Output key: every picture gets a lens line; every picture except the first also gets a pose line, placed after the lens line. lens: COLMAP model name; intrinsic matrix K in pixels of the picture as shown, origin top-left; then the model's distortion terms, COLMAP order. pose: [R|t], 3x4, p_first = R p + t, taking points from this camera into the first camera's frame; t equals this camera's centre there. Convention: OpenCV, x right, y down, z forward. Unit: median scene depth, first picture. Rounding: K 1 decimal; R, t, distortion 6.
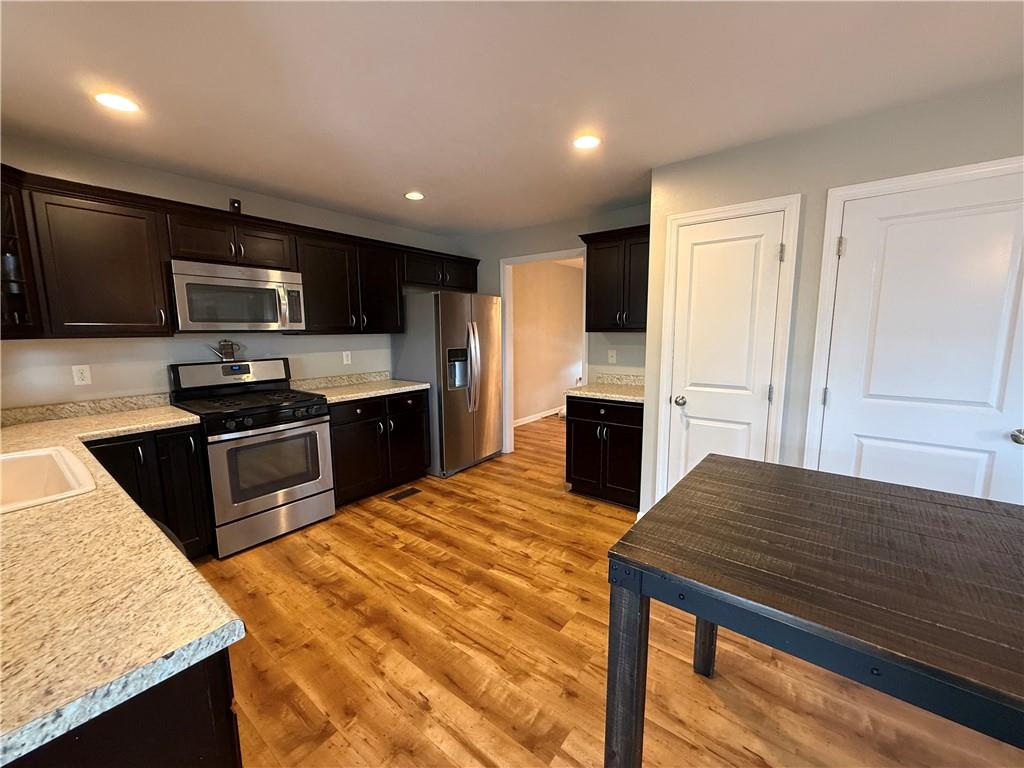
lens RADIAL K [[407.8, 0, 513.1], [0, 407.8, 386.4], [0, 0, 1]] dist [0.002835, 0.000340]
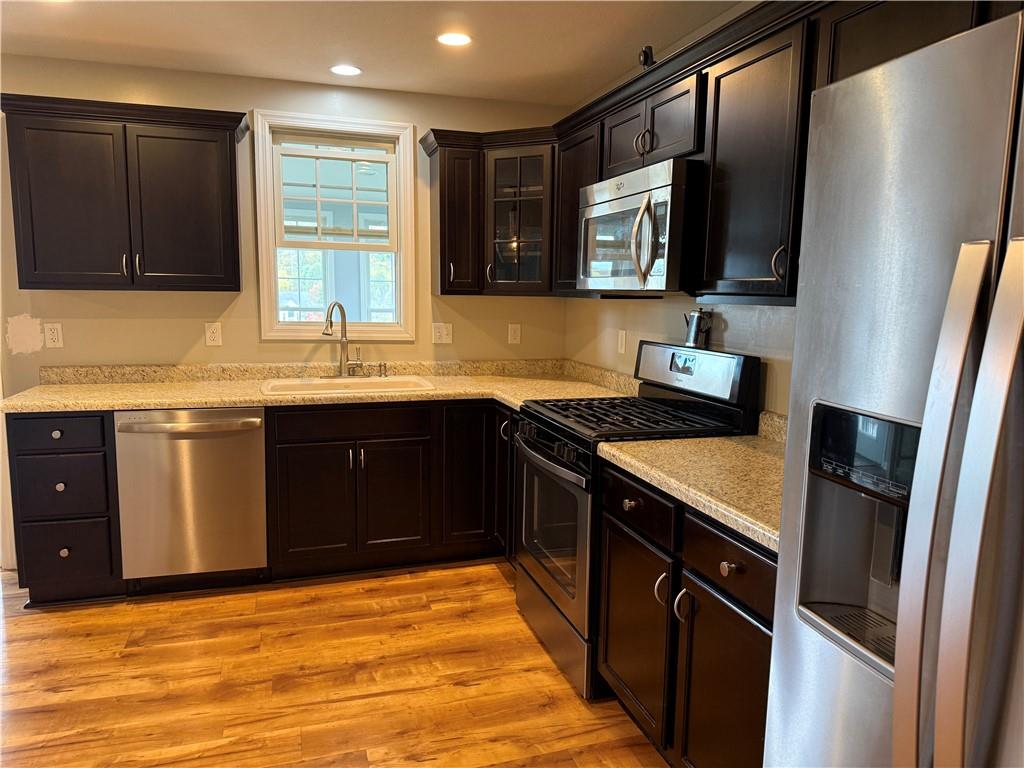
lens RADIAL K [[723.0, 0, 513.3], [0, 723.0, 386.8], [0, 0, 1]] dist [0.045062, -0.052864]
pose [[-0.579842, 0.111625, -0.807046, 0.302336], [-0.120334, 0.967972, 0.220340, -0.257455], [0.805793, 0.224878, -0.547839, 1.776234]]
